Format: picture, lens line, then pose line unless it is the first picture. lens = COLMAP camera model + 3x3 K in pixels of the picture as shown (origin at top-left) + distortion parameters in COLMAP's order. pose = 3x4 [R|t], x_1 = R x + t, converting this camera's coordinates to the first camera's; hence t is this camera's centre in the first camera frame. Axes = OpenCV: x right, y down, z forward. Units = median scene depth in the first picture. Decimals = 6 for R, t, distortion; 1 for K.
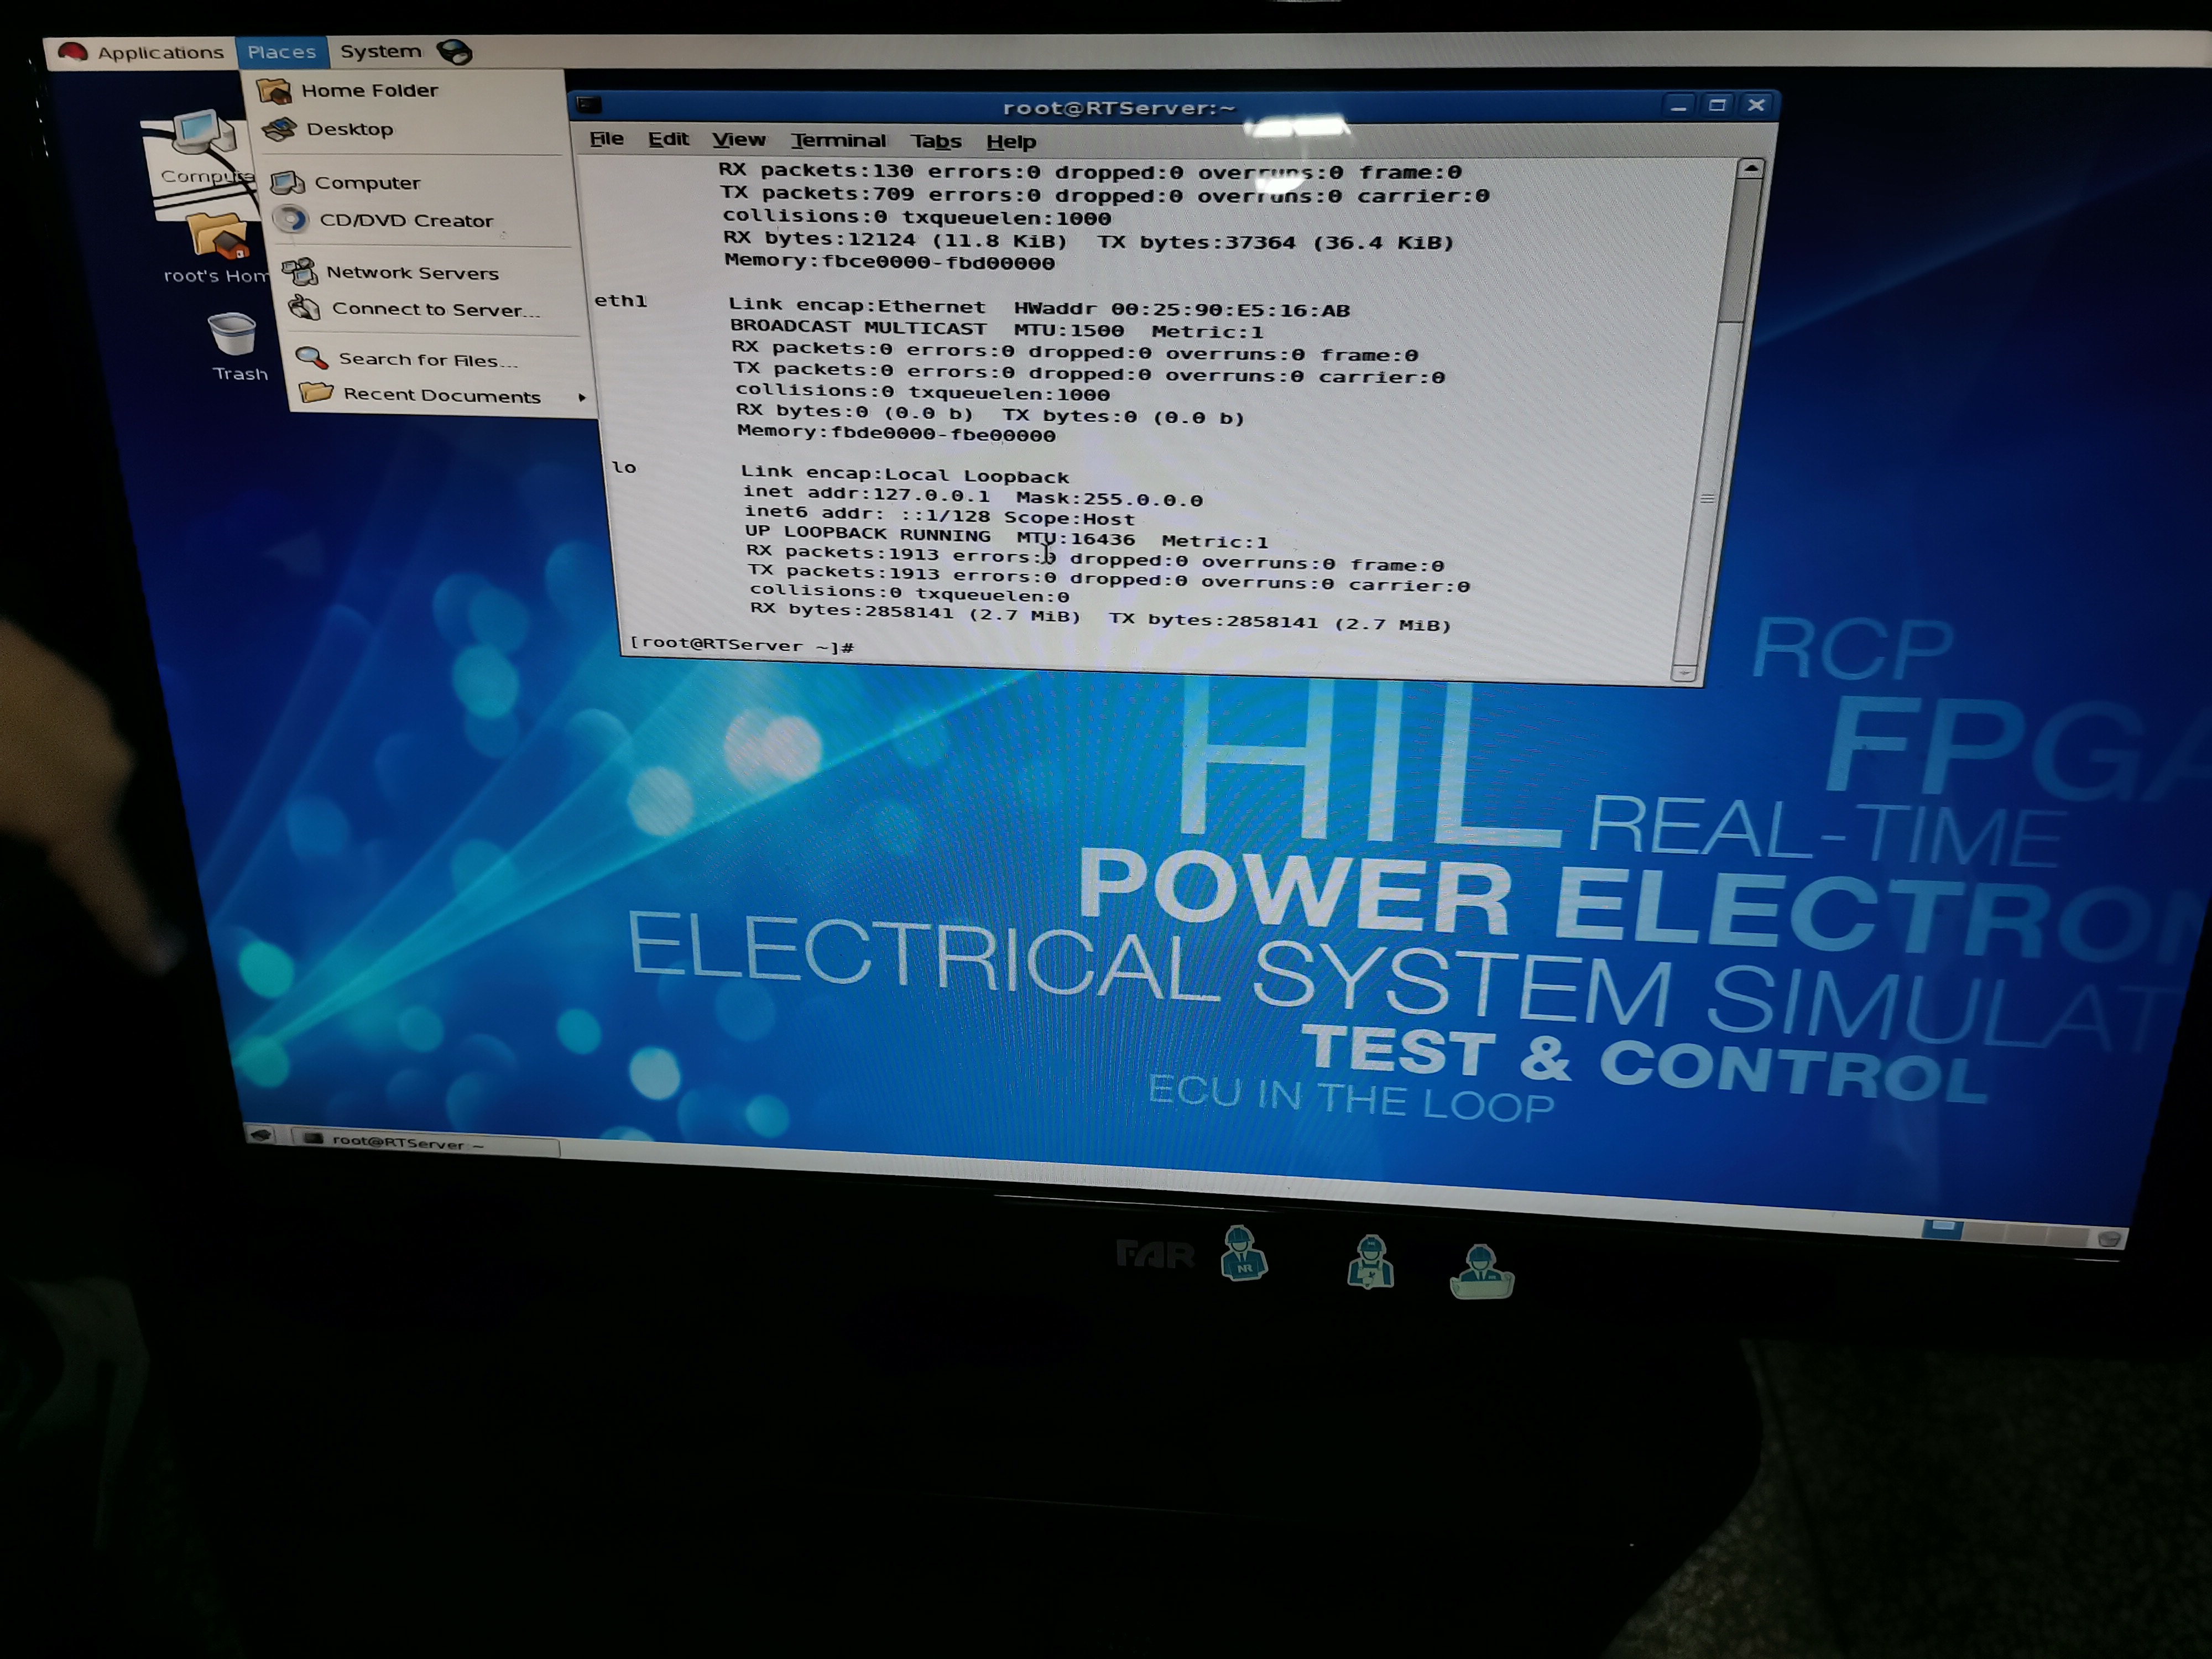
lens RADIAL K [[1659.7, 0, 1095.0], [0, 1659.7, 821.2], [0, 0, 1]] dist [0.092496, -0.113817]
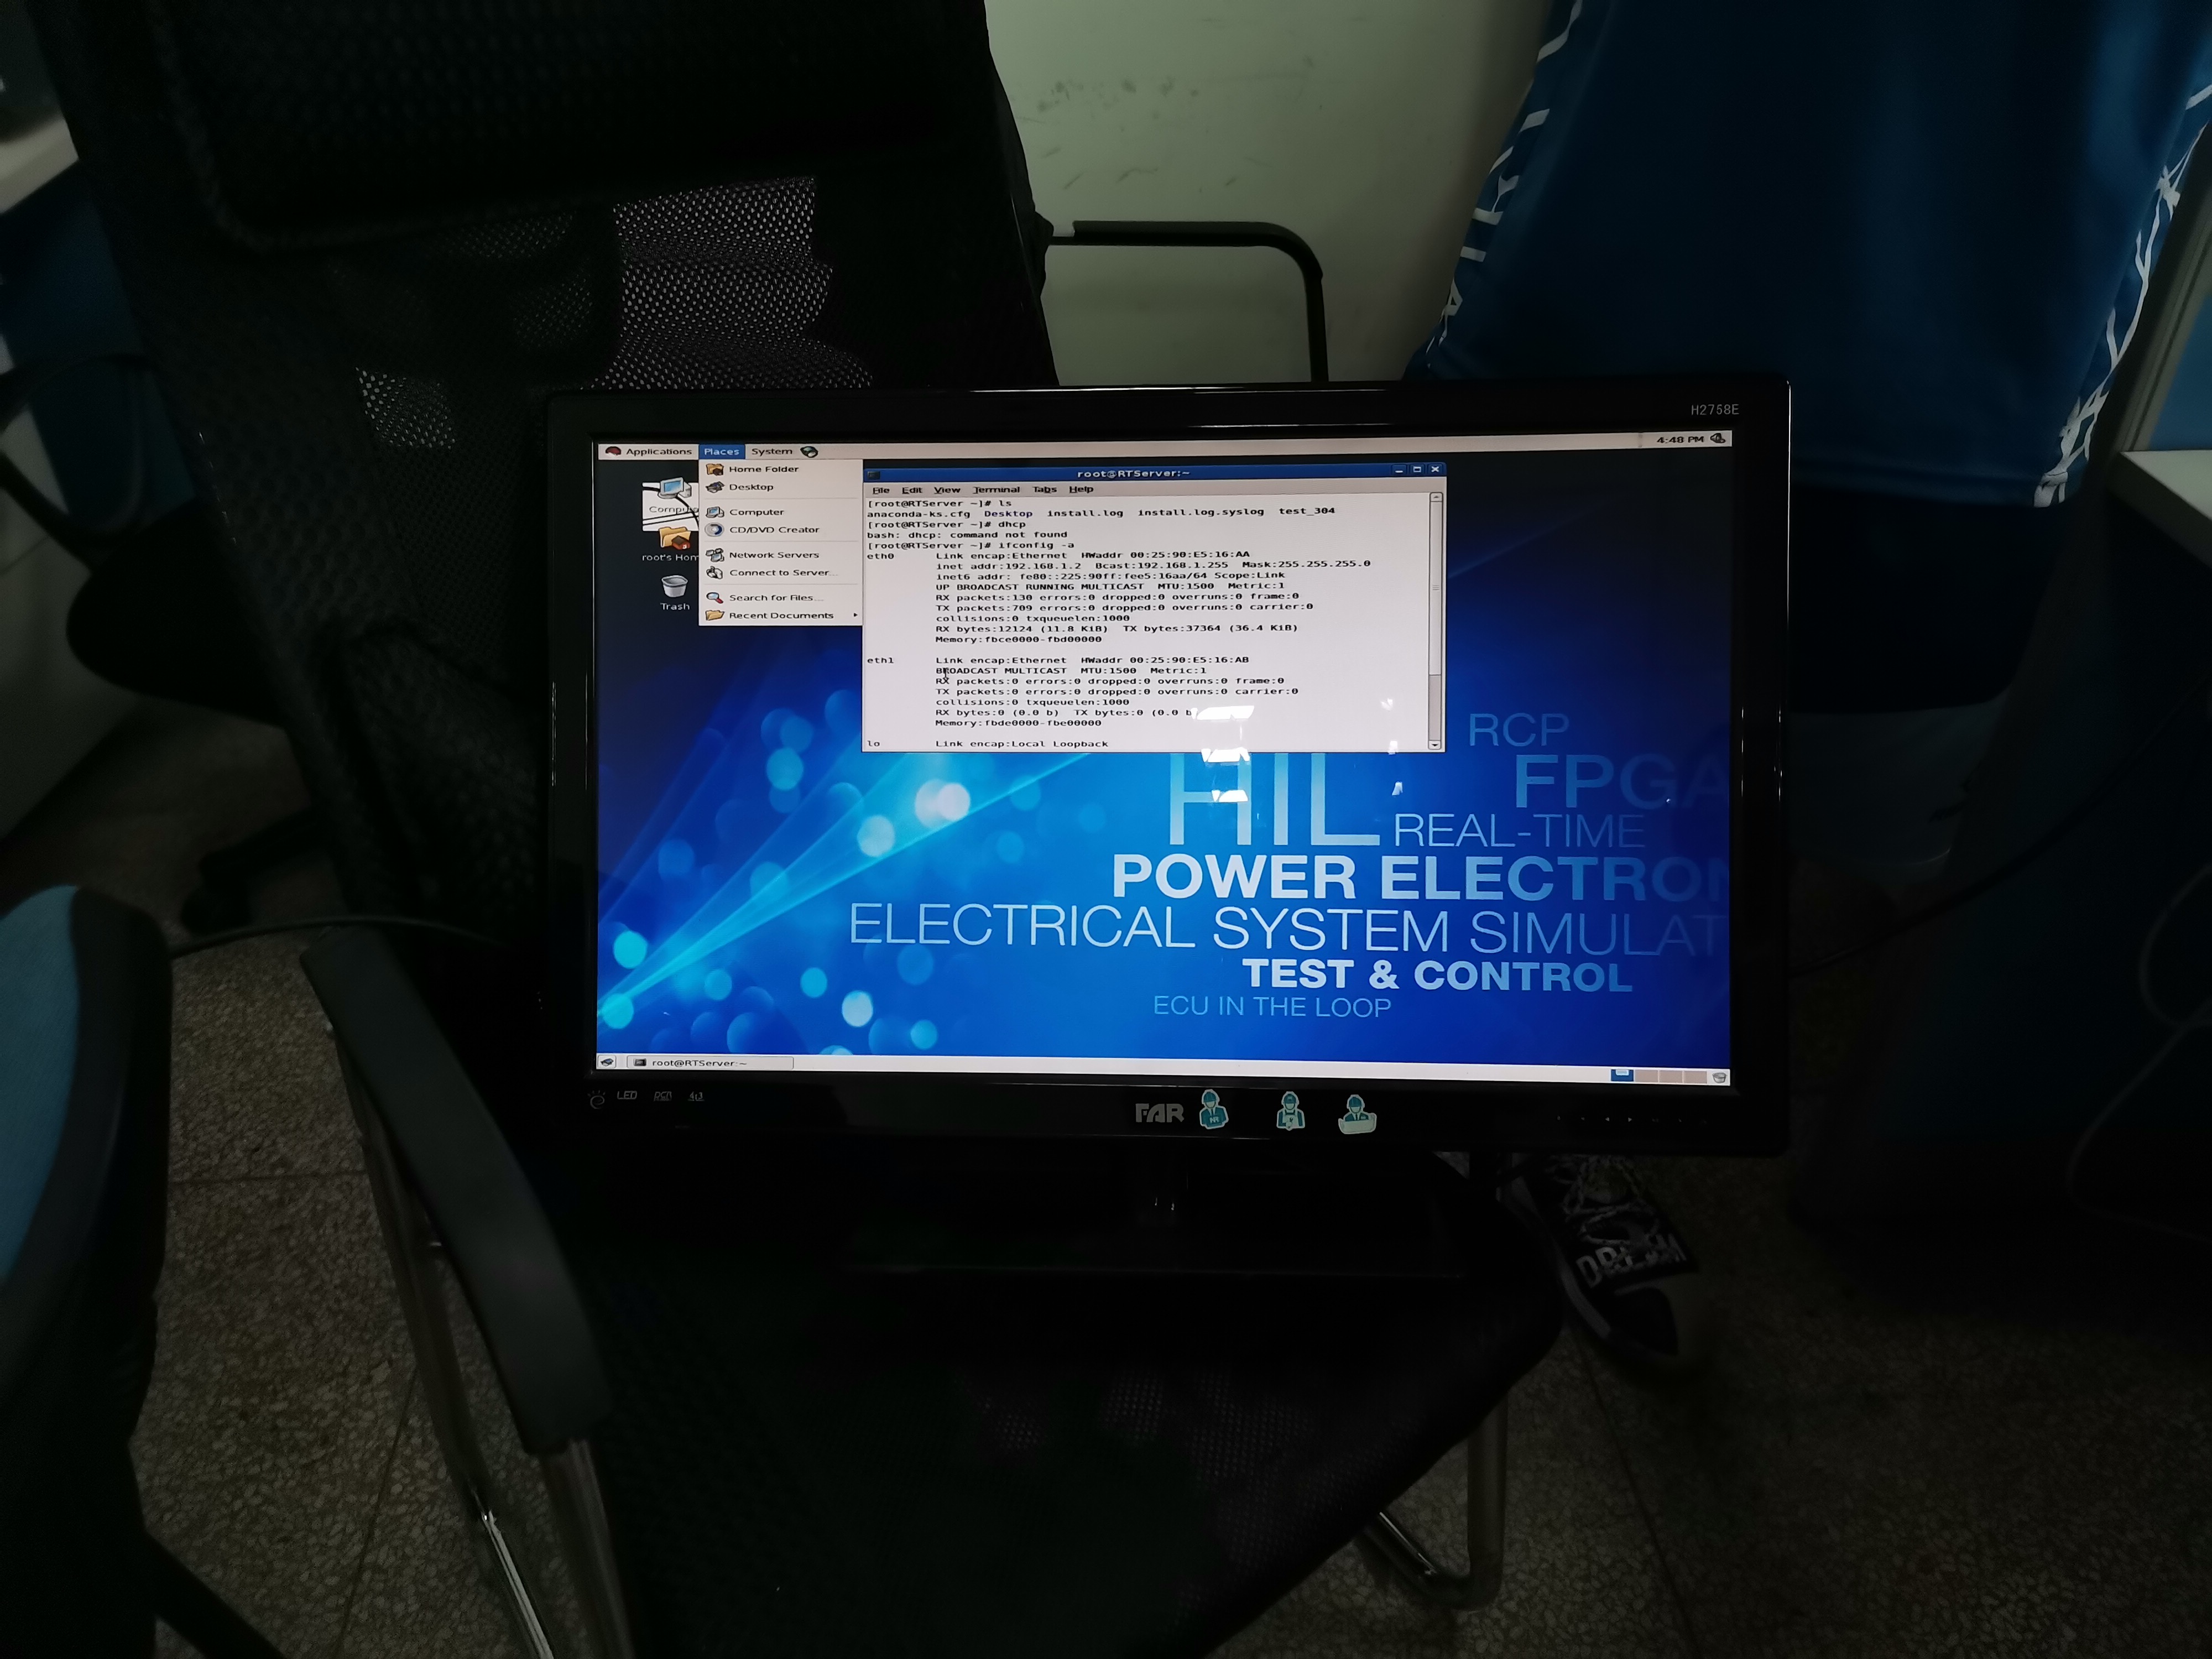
lens RADIAL K [[1659.7, 0, 1095.8], [0, 1659.7, 835.5], [0, 0, 1]] dist [0.092496, -0.113817]
pose [[0.999607, 0.000424, 0.028036, -0.077672], [0.009087, 0.941025, -0.338215, 0.595000], [-0.026526, 0.338337, 0.940651, -0.673318]]
